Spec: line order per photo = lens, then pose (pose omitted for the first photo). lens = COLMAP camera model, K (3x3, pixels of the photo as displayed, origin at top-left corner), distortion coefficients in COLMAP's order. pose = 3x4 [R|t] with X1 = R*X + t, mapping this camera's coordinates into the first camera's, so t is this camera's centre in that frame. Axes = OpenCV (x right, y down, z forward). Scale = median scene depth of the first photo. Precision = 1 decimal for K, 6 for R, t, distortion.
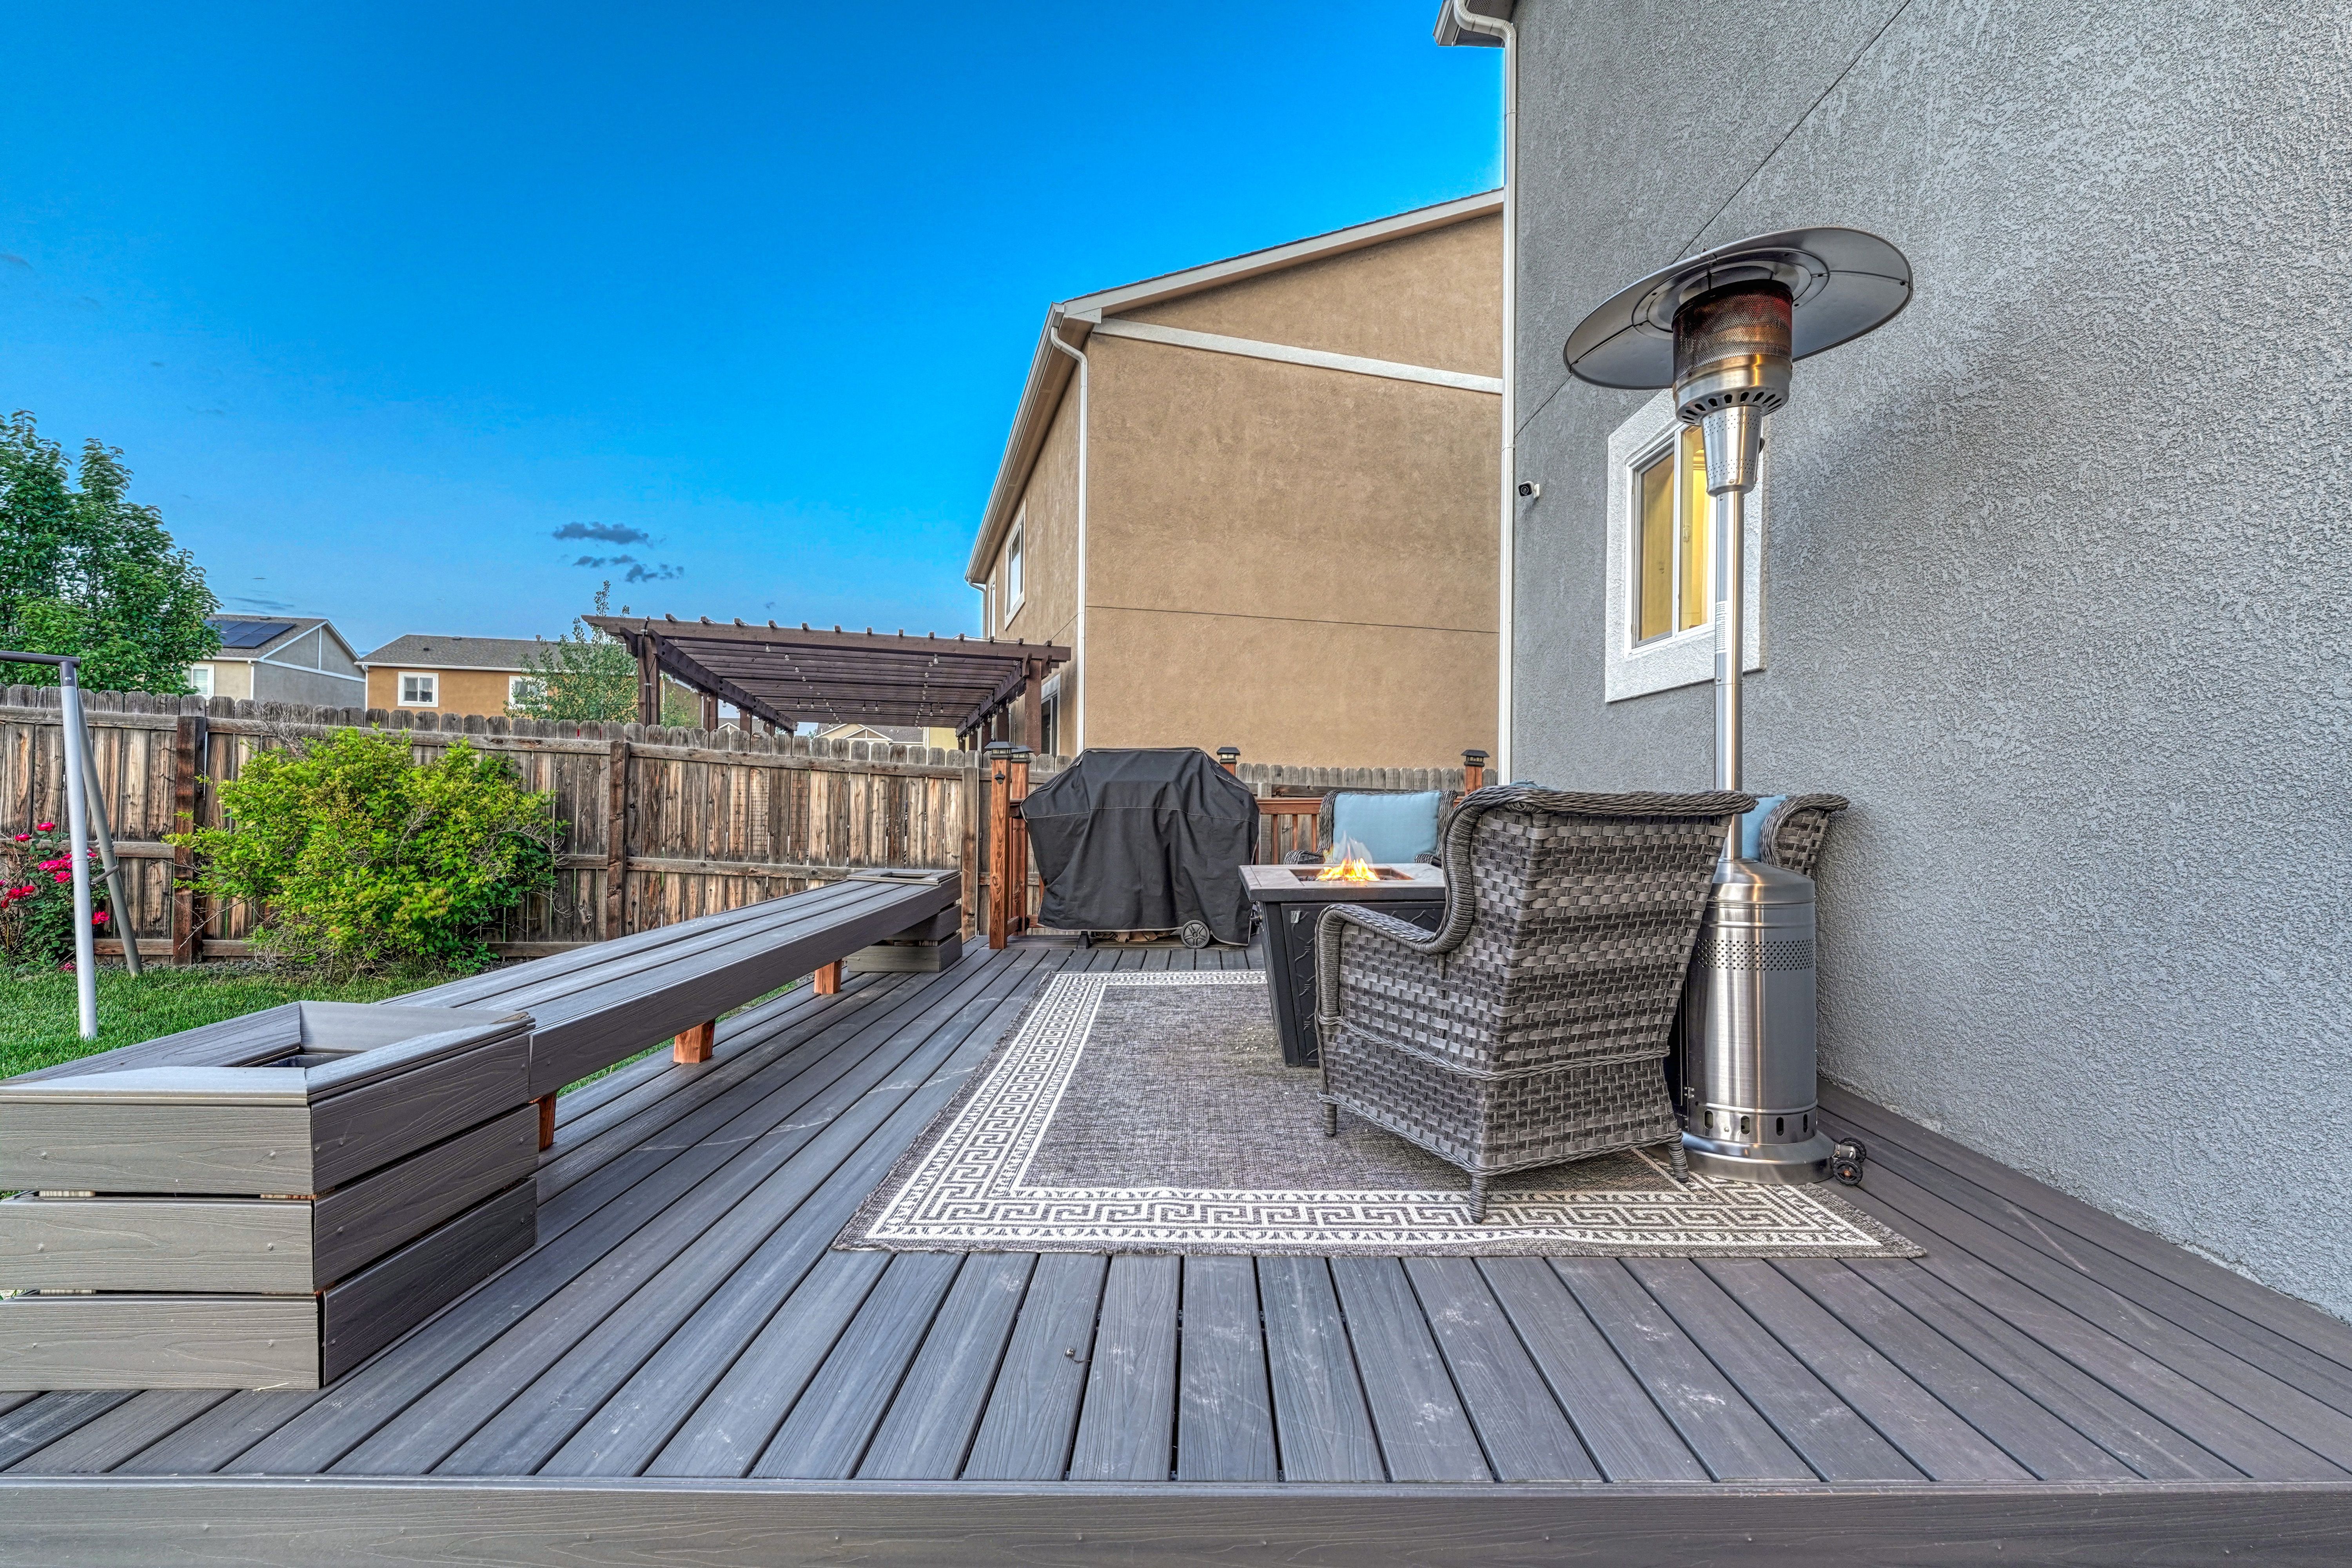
lens RADIAL K [[958.8, 0, 1176.0], [0, 958.8, 784.0], [0, 0, 1]] dist [-0.001172, -0.000023]
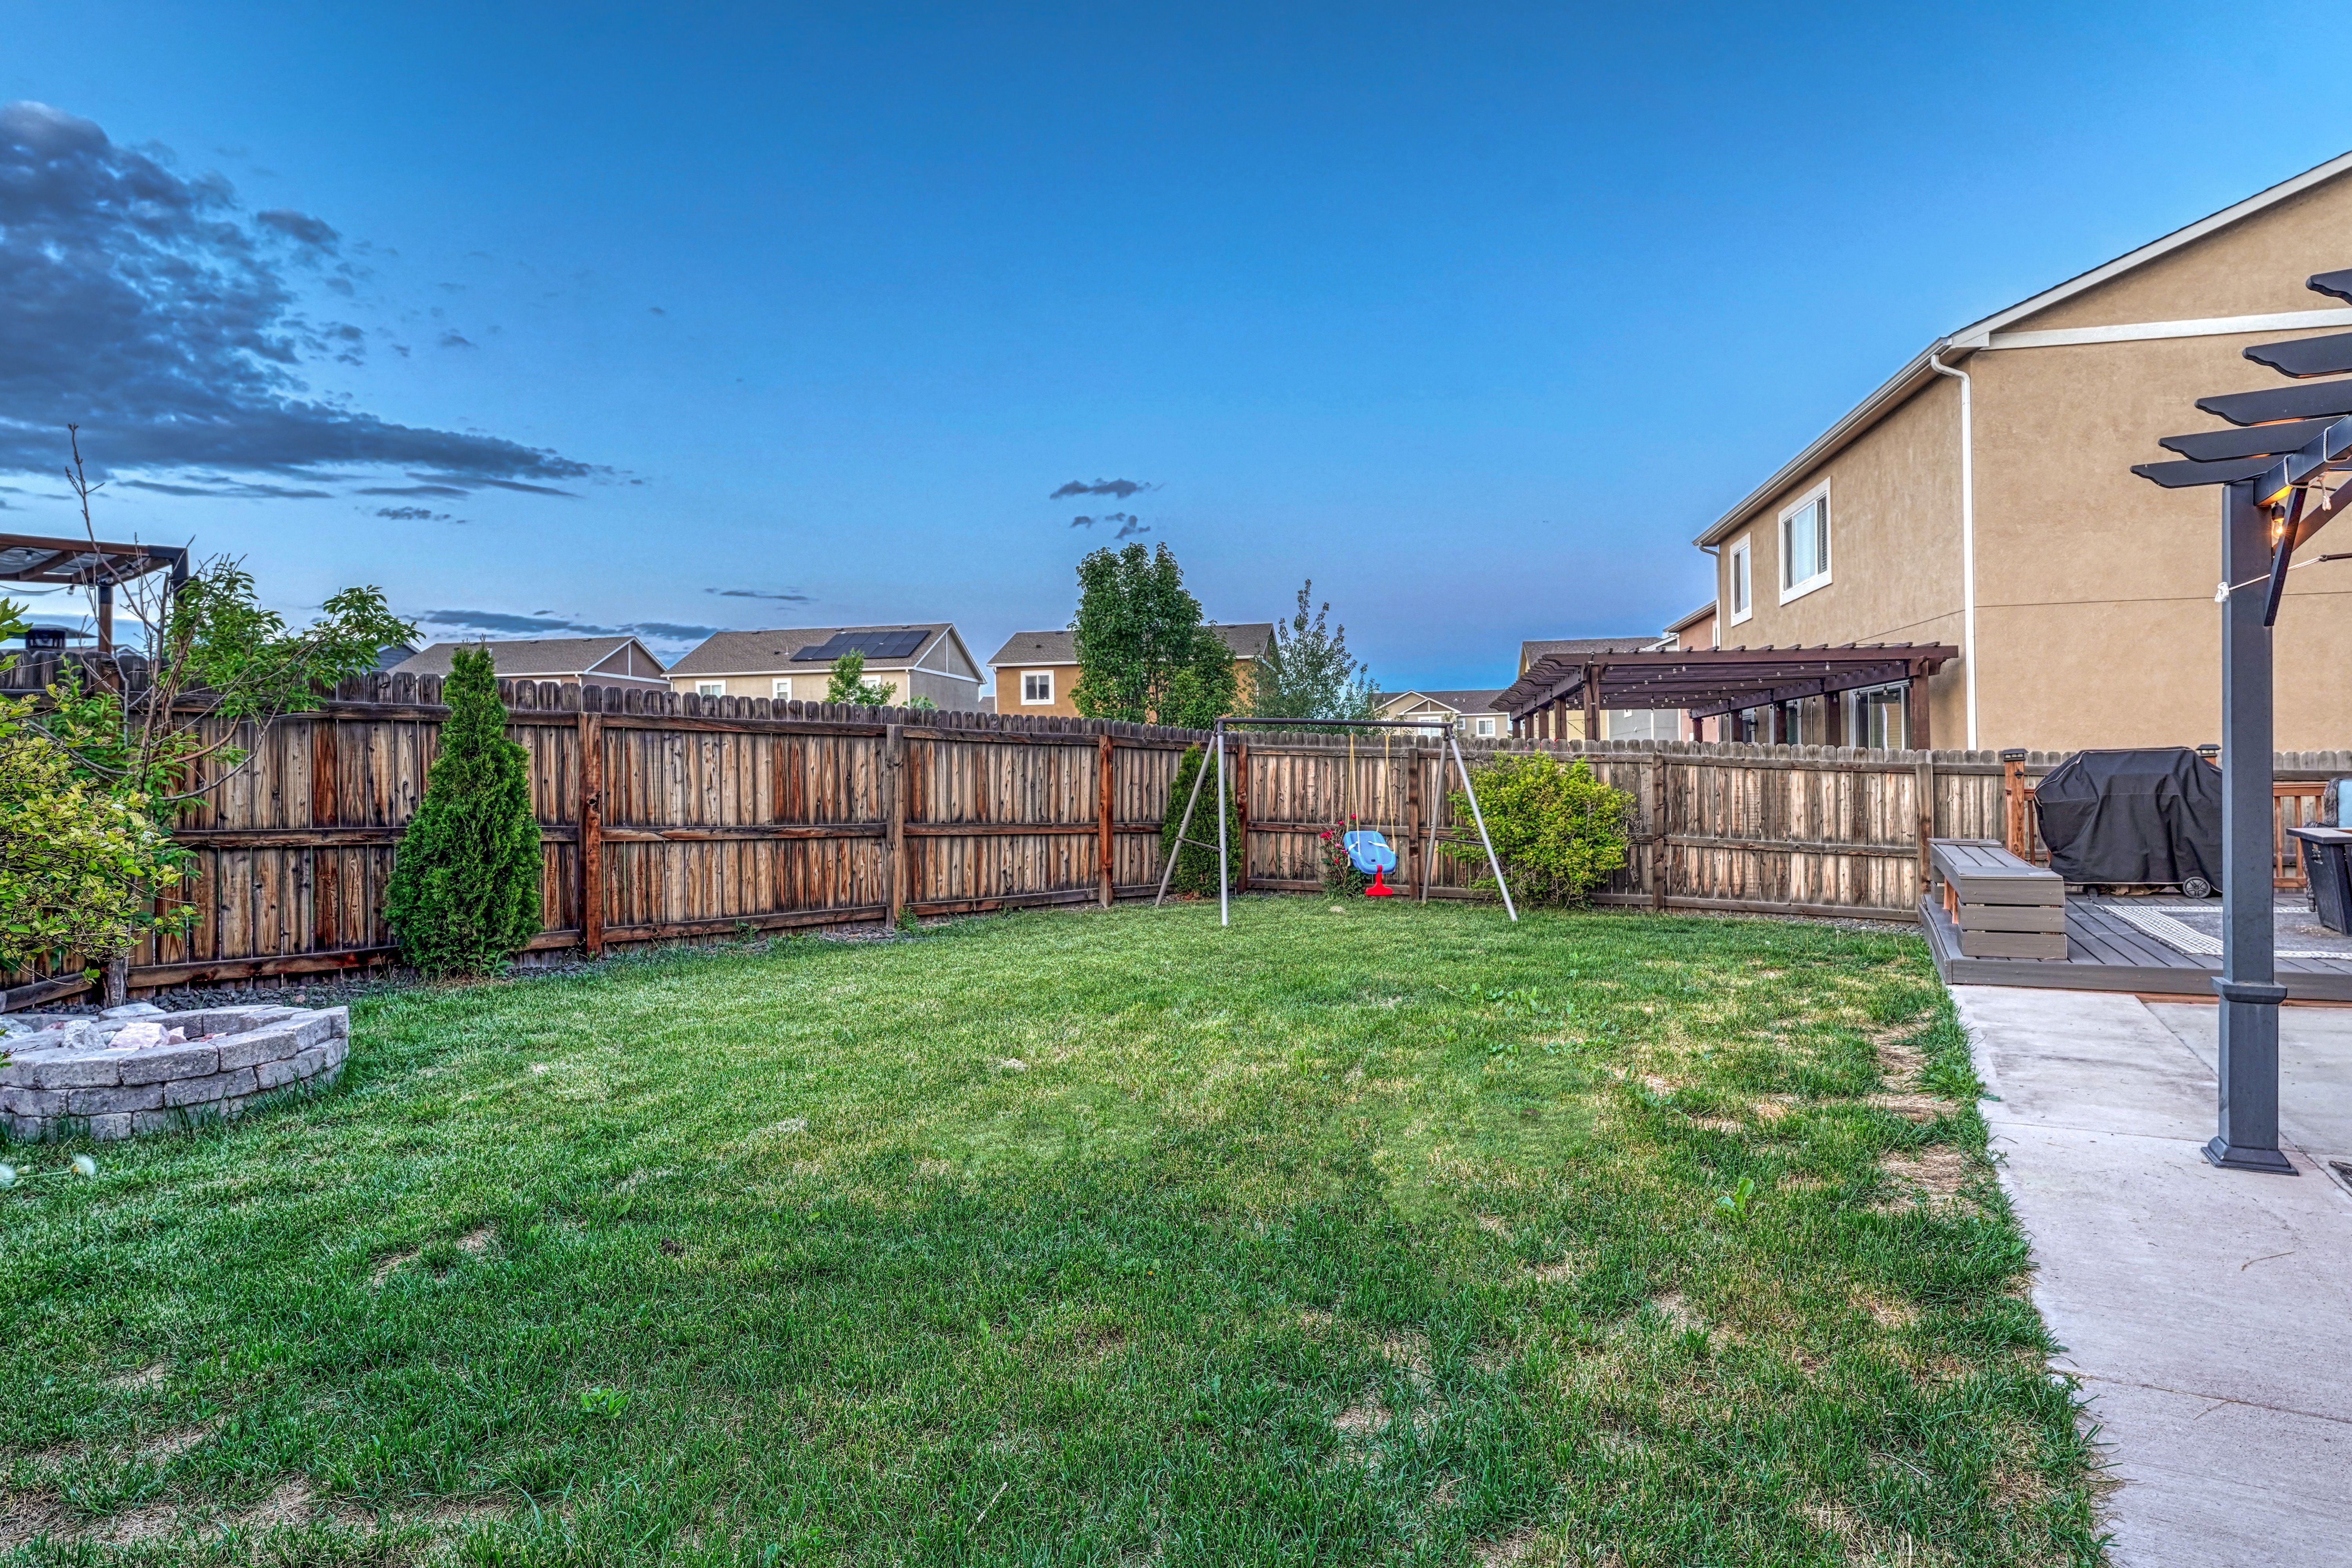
lens RADIAL K [[1300.1, 0, 1179.7], [0, 1300.1, 770.9], [0, 0, 1]] dist [0.006712, 0.002418]
pose [[0.893133, -0.026626, -0.449003, -0.234178], [0.029240, 0.999572, -0.001113, -0.025155], [0.448841, -0.012134, 0.893529, -0.698722]]
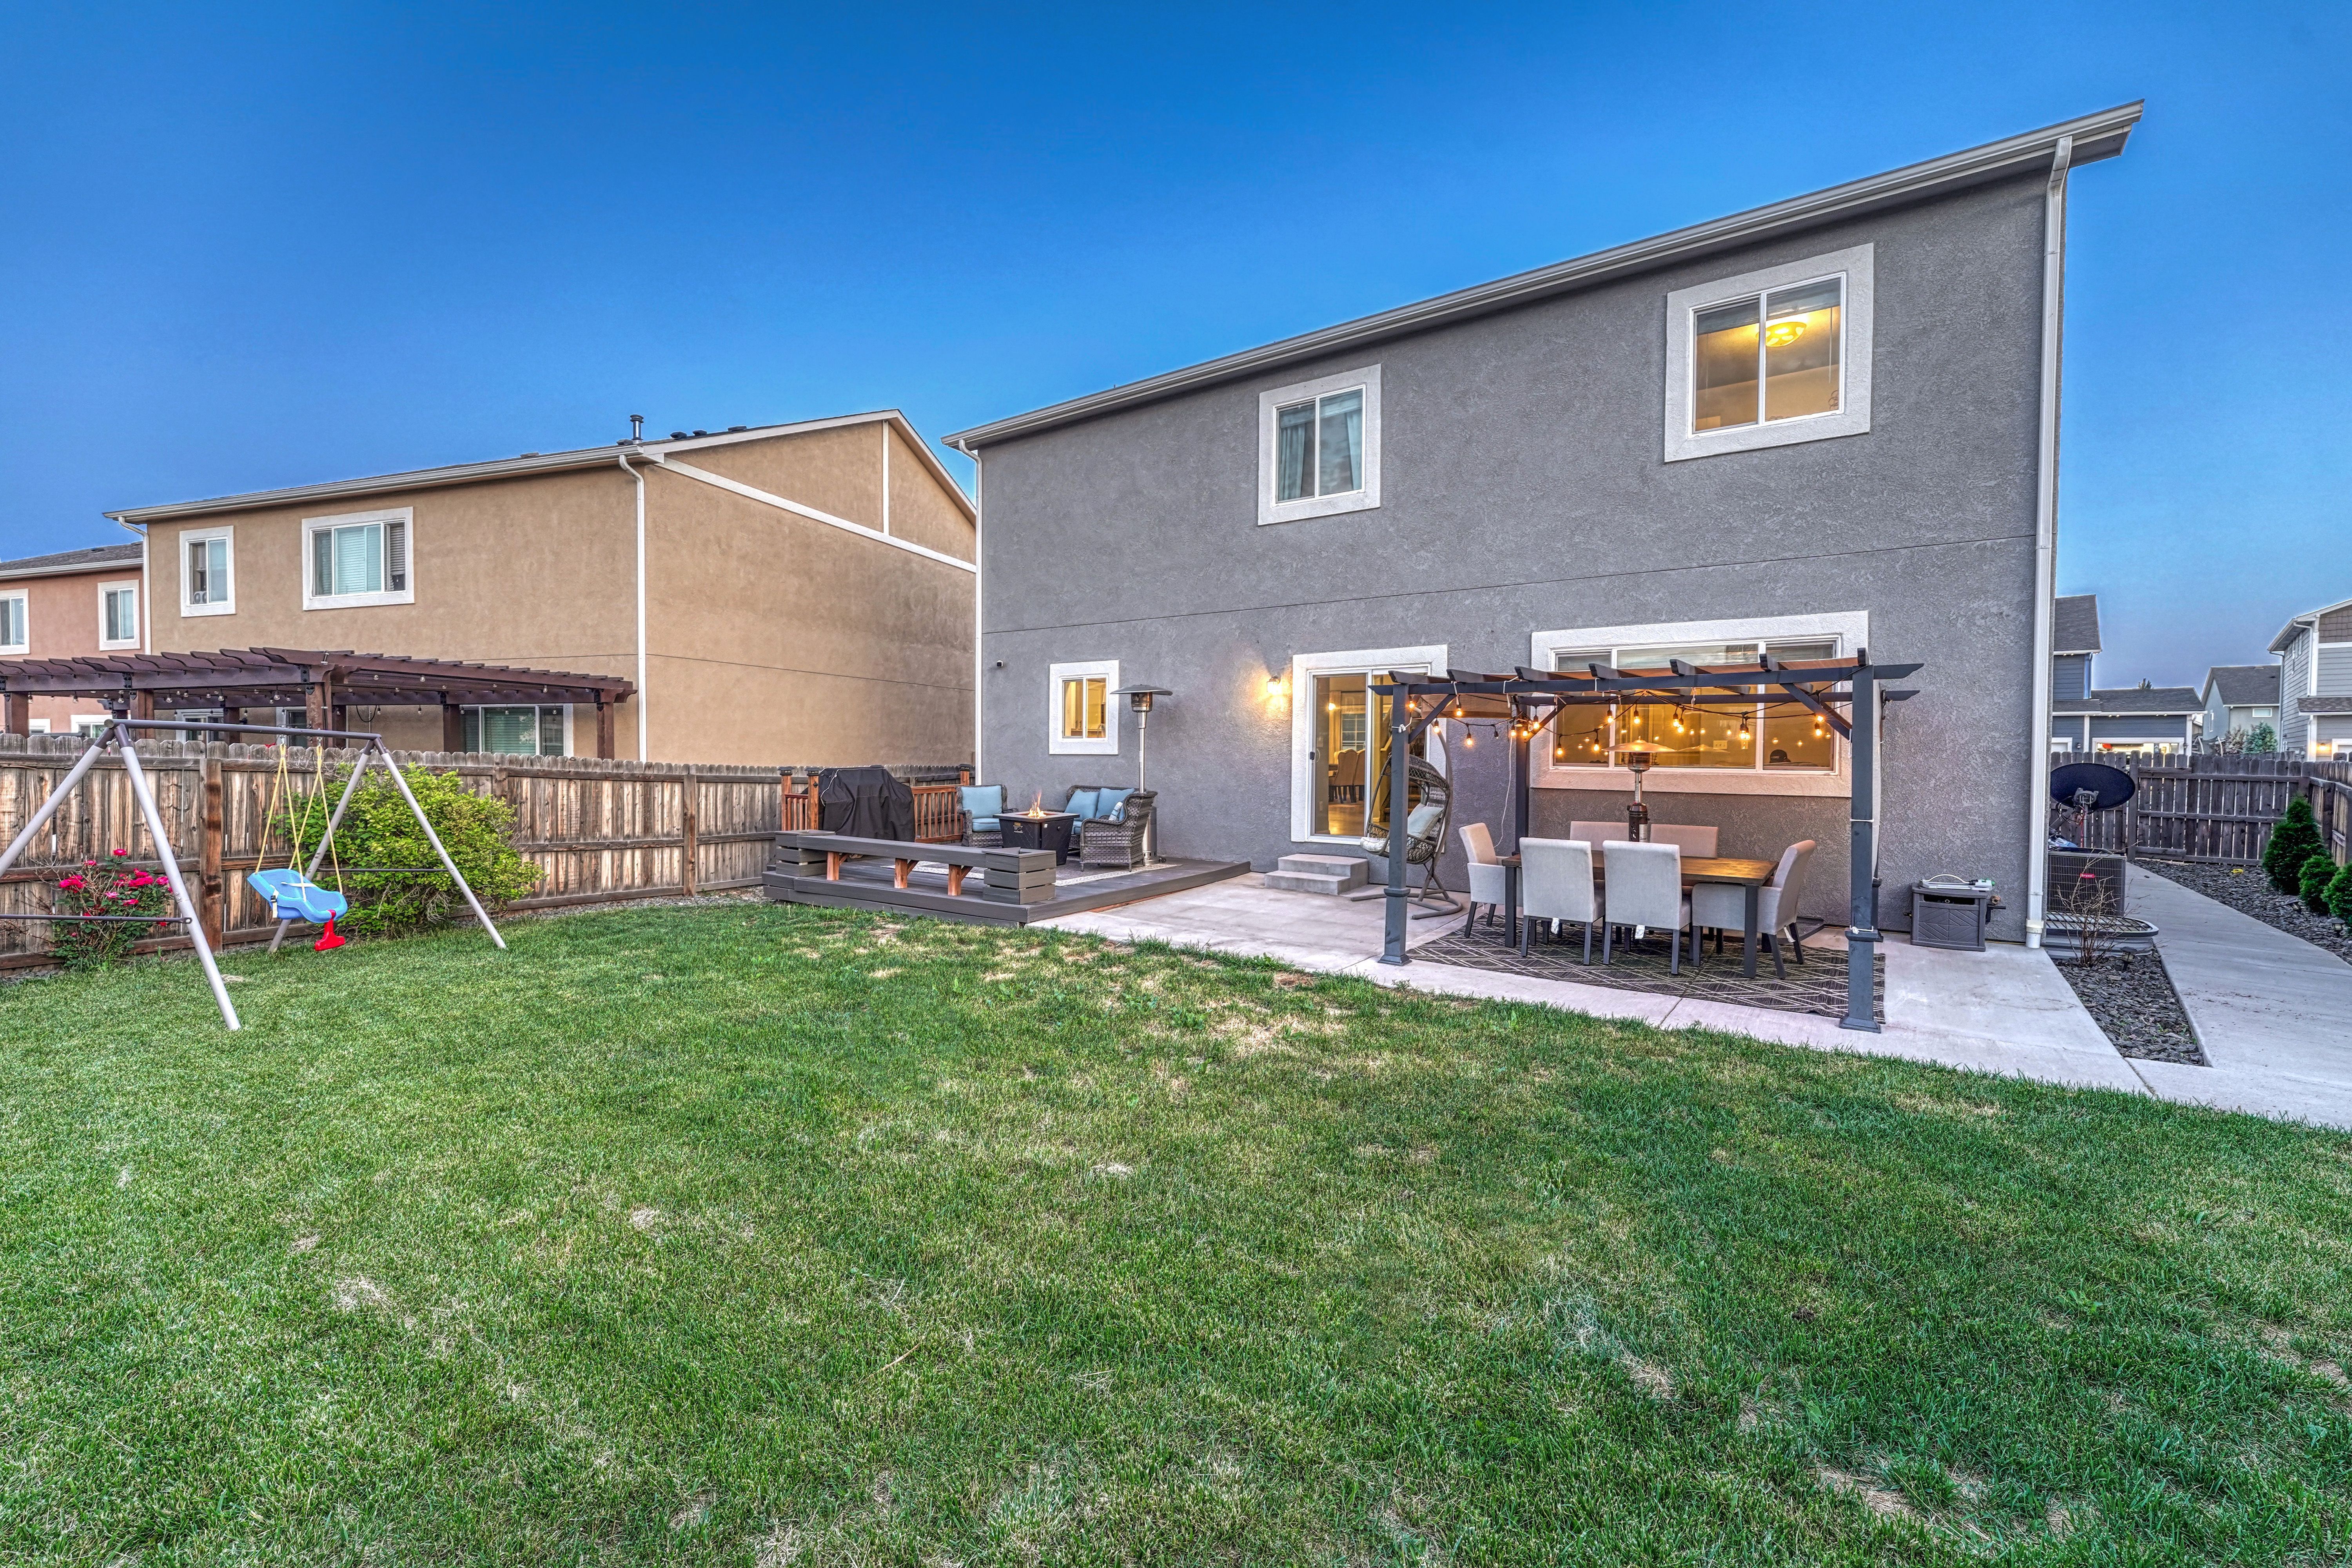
lens RADIAL K [[963.9, 0, 1177.5], [0, 963.9, 769.9], [0, 0, 1]] dist [-0.000521, -0.000087]
pose [[0.577590, -0.025612, 0.815925, -0.800328], [-0.003361, 0.999425, 0.033751, -0.062068], [-0.816320, -0.022237, 0.577172, -0.477939]]
